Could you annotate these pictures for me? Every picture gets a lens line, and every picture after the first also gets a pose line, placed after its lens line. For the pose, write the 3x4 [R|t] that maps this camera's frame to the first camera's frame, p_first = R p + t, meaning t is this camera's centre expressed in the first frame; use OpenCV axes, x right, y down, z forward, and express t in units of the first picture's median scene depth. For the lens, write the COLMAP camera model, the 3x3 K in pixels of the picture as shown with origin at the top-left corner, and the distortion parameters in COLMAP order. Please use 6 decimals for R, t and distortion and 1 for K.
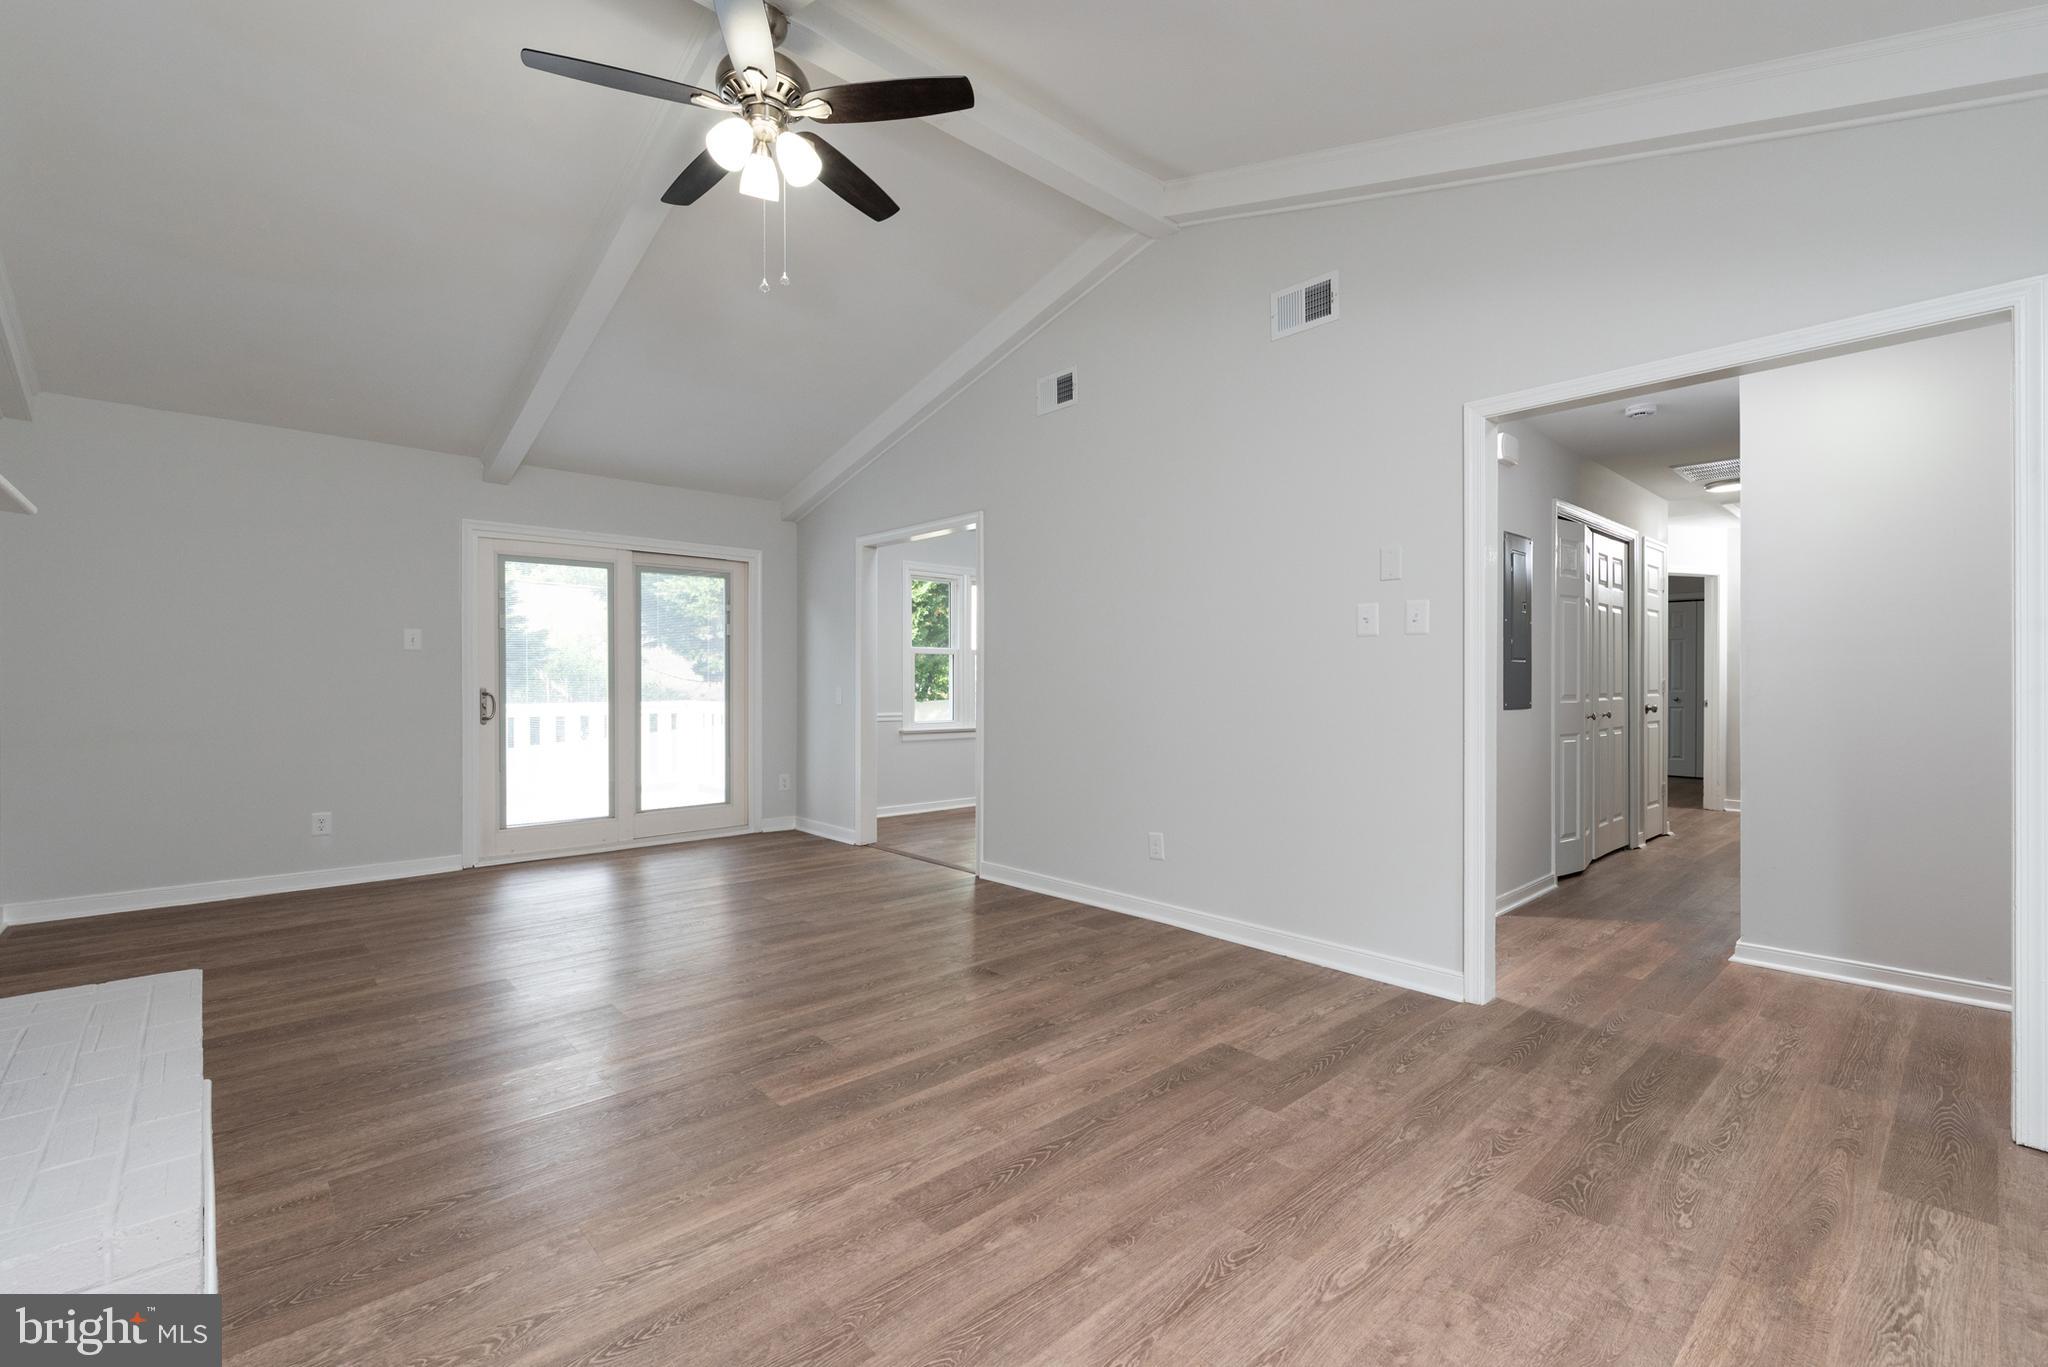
lens RADIAL K [[889.6, 0, 1019.3], [0, 889.6, 687.3], [0, 0, 1]] dist [-0.000182, -0.000203]
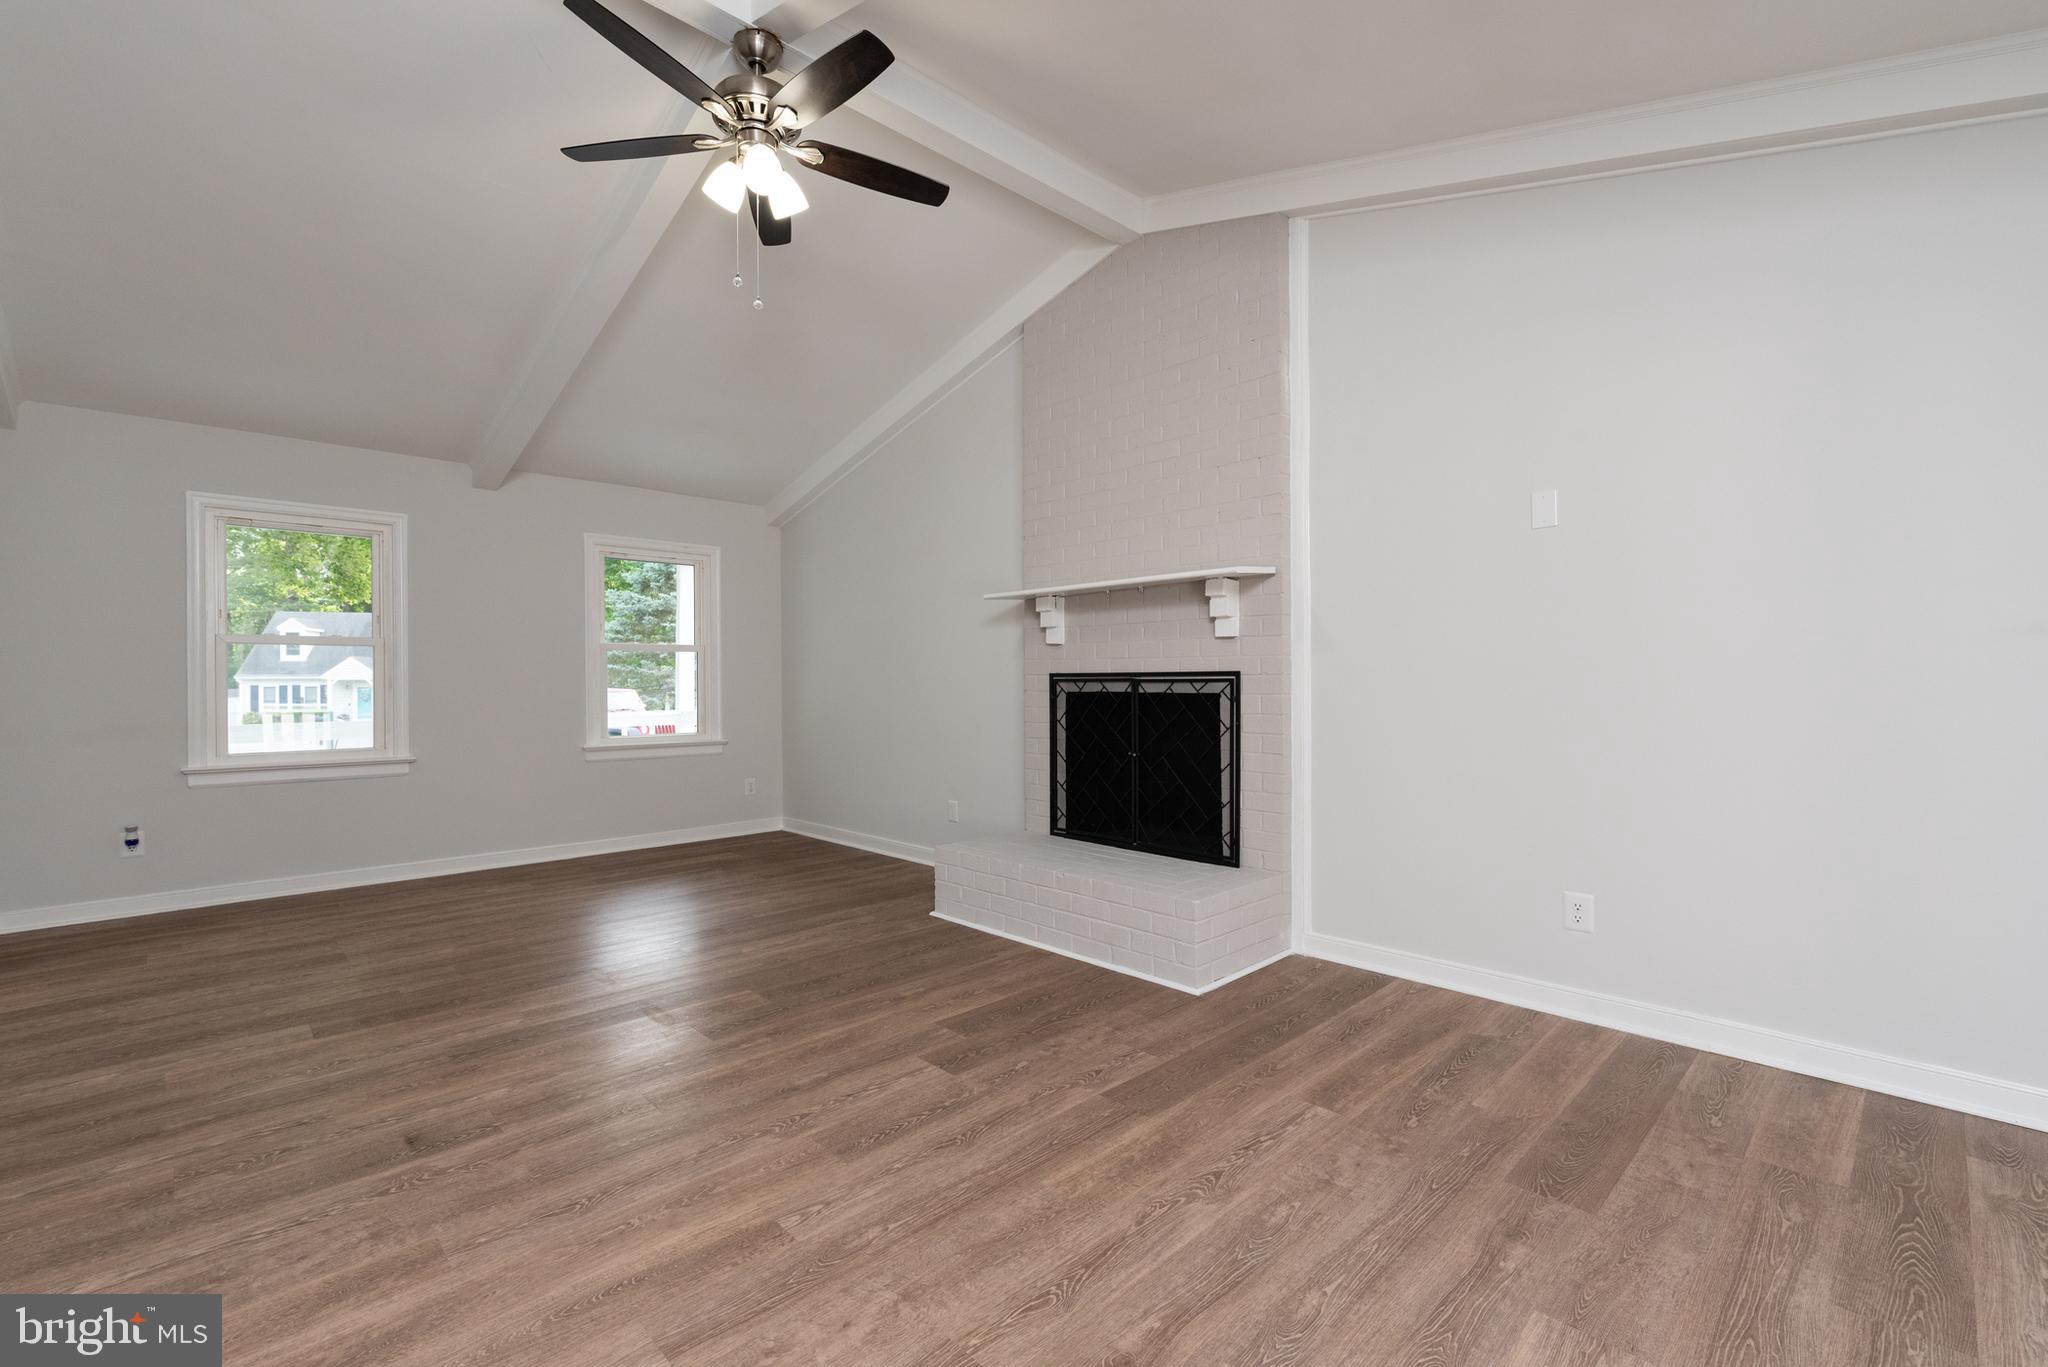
lens RADIAL K [[881.4, 0, 1029.4], [0, 881.4, 692.7], [0, 0, 1]] dist [-0.000670, 0.000139]
pose [[-0.999474, 0.006458, -0.031781, -0.702628], [0.005754, 0.999737, 0.022183, -0.022883], [0.031916, 0.021988, -0.999249, 2.513156]]
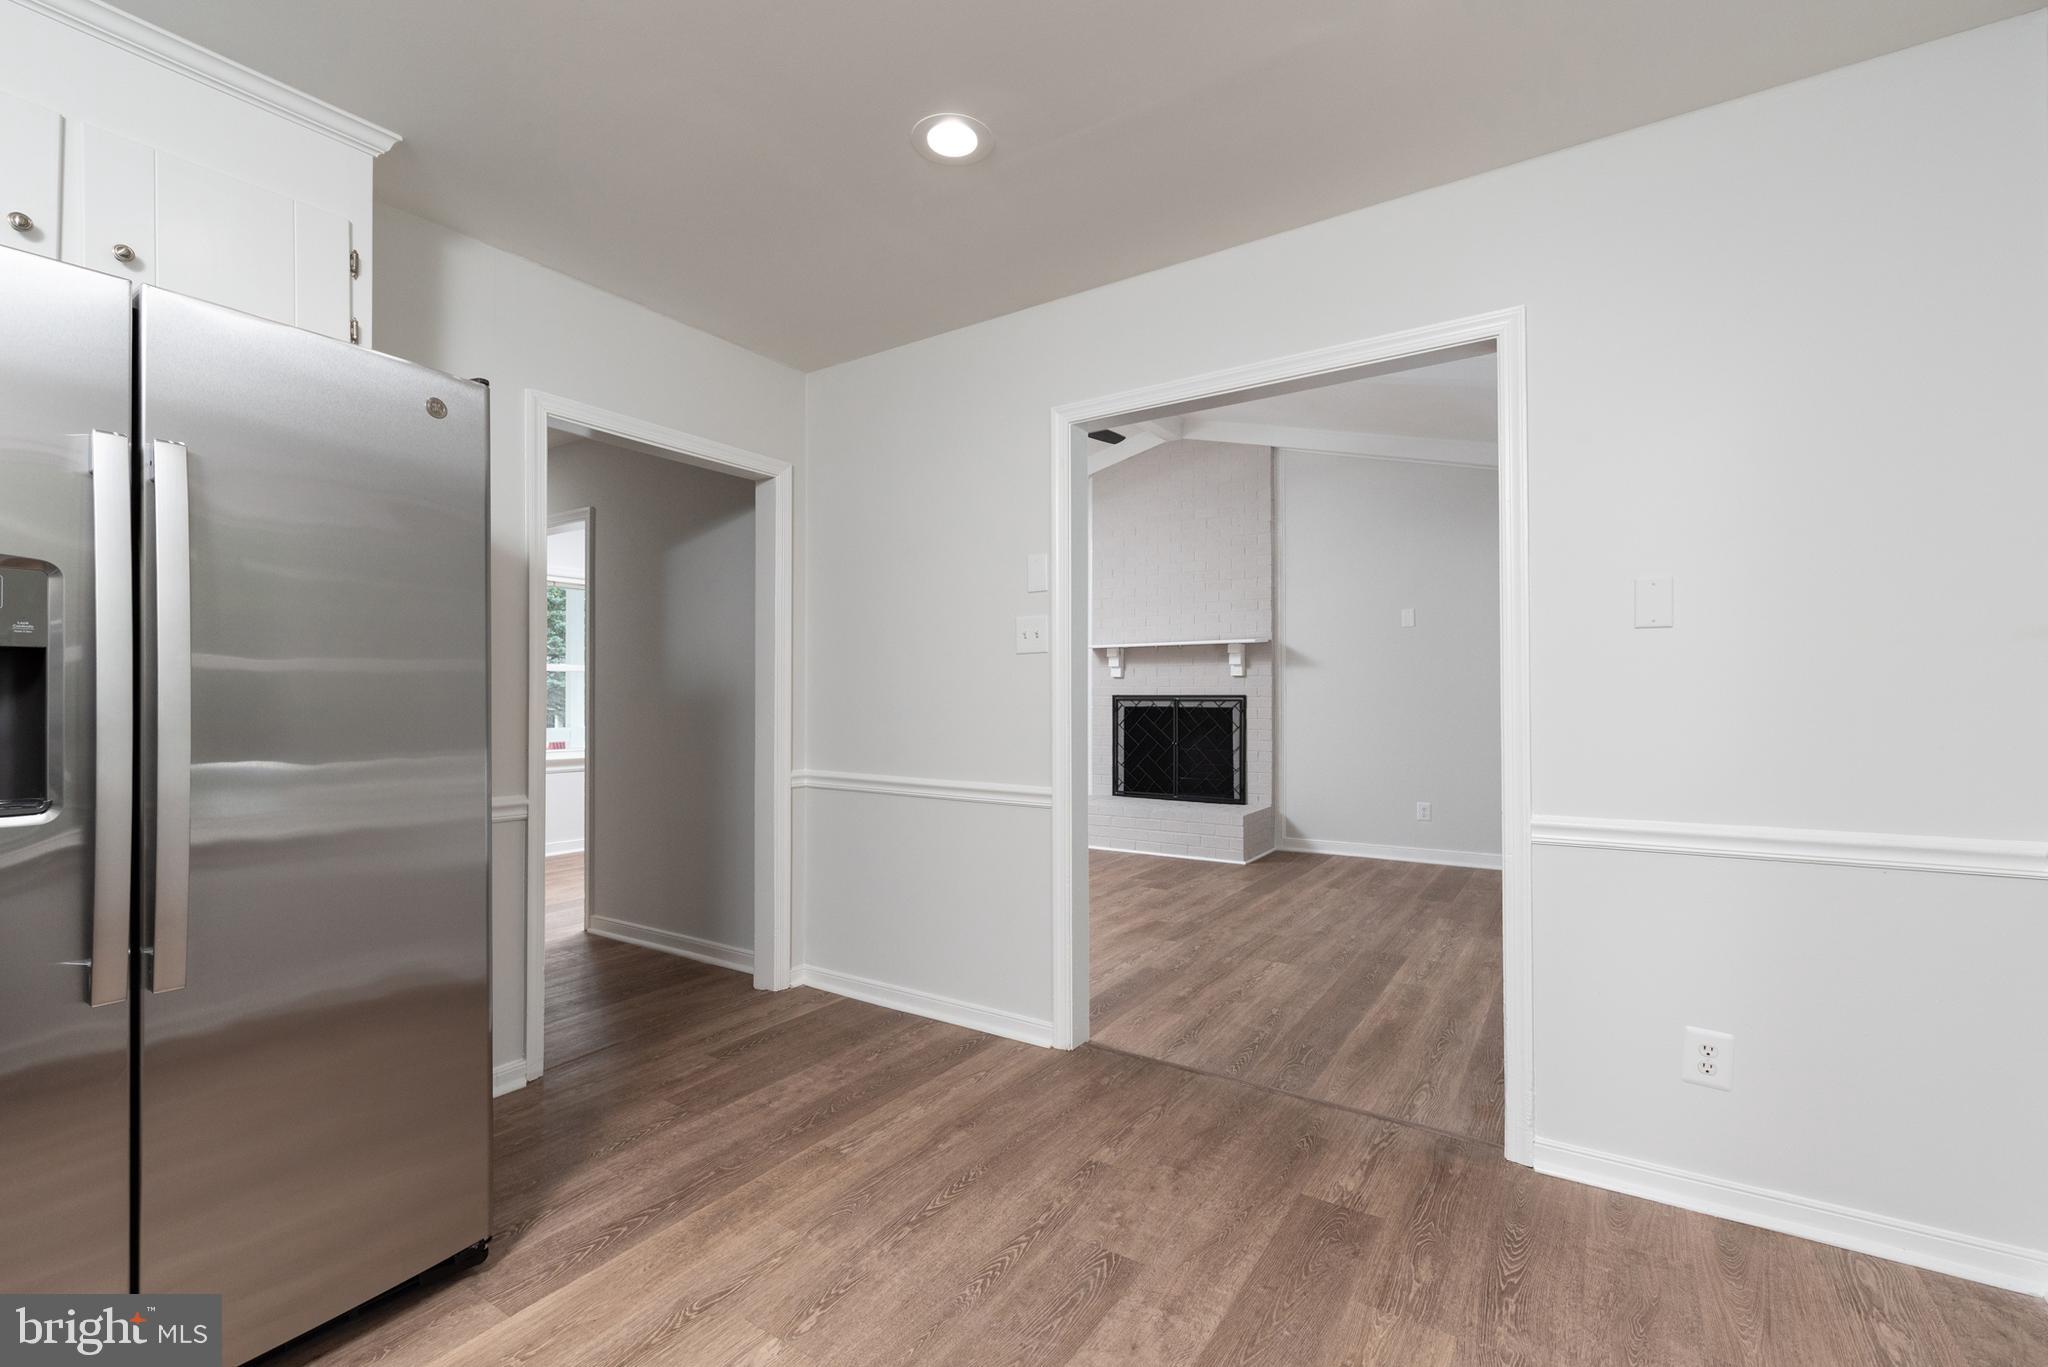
lens RADIAL K [[916.0, 0, 998.3], [0, 916.0, 699.1], [0, 0, 1]] dist [0.000889, 0.000037]
pose [[-0.970275, -0.000225, -0.242003, 0.422671], [-0.002212, 0.999966, 0.007937, -0.033999], [0.241993, 0.008236, -0.970243, 3.685485]]
